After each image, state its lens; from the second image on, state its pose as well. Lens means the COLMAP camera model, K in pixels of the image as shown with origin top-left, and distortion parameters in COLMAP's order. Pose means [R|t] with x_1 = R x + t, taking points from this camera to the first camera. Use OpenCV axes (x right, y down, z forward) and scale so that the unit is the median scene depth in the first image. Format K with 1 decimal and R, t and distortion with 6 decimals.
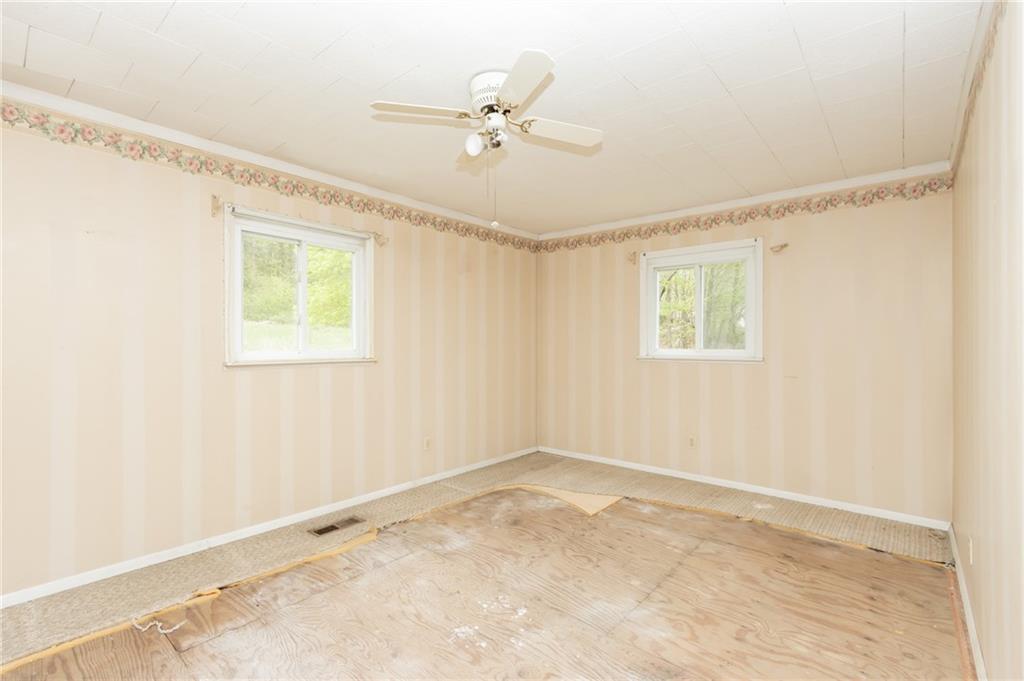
lens RADIAL K [[474.3, 0, 512.0], [0, 474.3, 340.5], [0, 0, 1]] dist [0.000214, 0.000255]
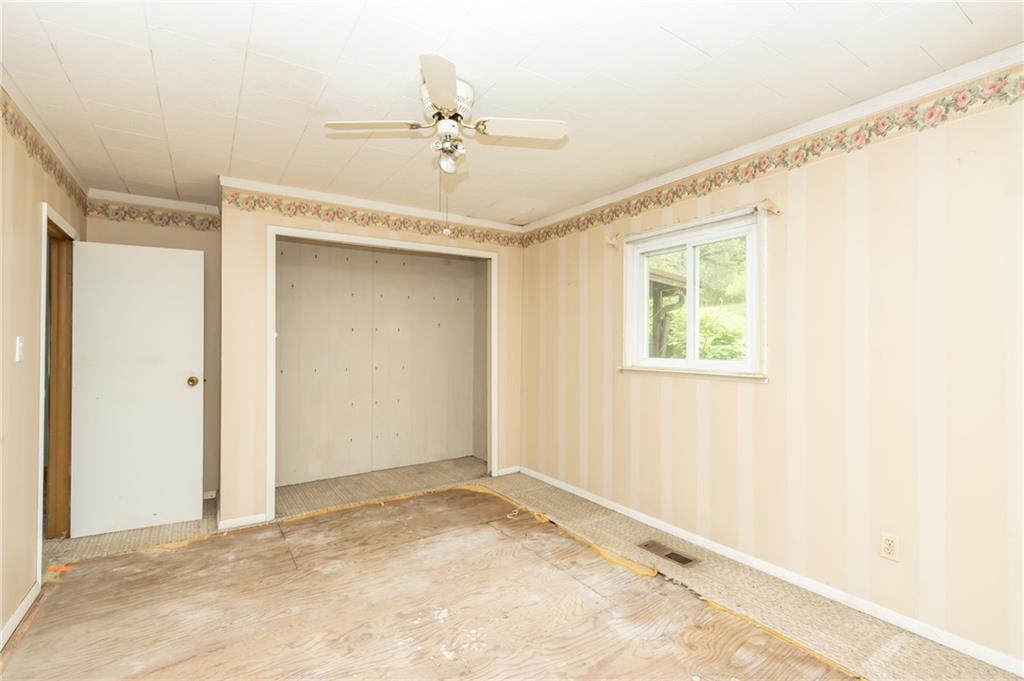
lens RADIAL K [[474.3, 0, 512.0], [0, 474.3, 340.5], [0, 0, 1]] dist [0.000214, 0.000255]
pose [[-0.281205, 0.006936, -0.959623, 0.735118], [-0.002946, 0.999963, 0.008091, -0.041356], [0.959643, 0.005102, -0.281174, 1.160271]]
